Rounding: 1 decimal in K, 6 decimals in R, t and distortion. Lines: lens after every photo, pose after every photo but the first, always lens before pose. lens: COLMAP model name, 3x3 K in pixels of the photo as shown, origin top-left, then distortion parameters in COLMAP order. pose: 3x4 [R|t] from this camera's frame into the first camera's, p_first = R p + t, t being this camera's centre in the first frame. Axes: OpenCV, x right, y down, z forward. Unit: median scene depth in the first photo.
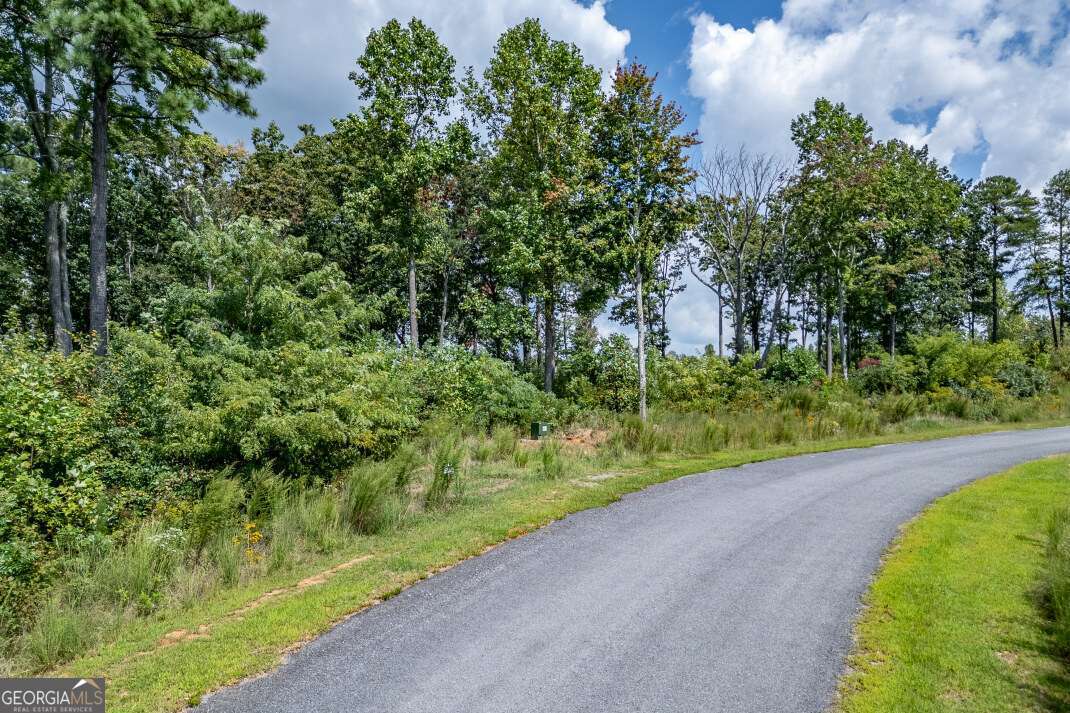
lens RADIAL K [[726.8, 0, 534.9], [0, 726.8, 364.3], [0, 0, 1]] dist [0.078824, -0.049708]
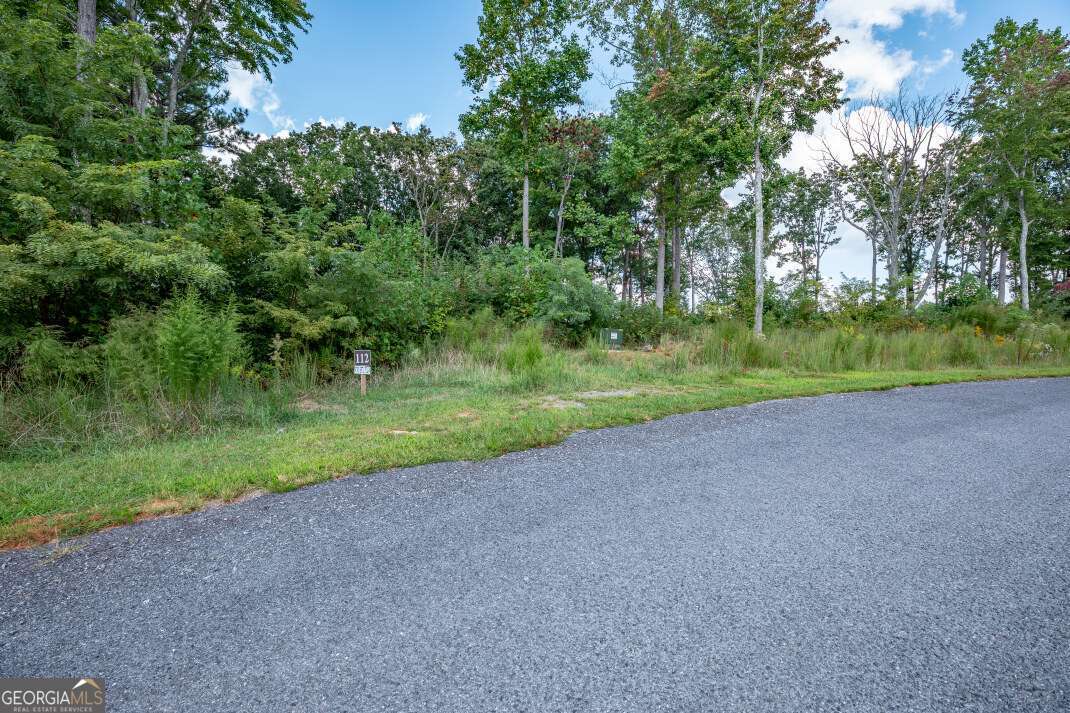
lens RADIAL K [[495.7, 0, 533.7], [0, 495.7, 335.9], [0, 0, 1]] dist [-0.021526, 0.012992]
pose [[0.936789, 0.022012, -0.349201, 0.039564], [-0.008296, 0.999136, 0.040724, 0.021552], [0.349796, -0.035253, 0.936162, 0.140587]]
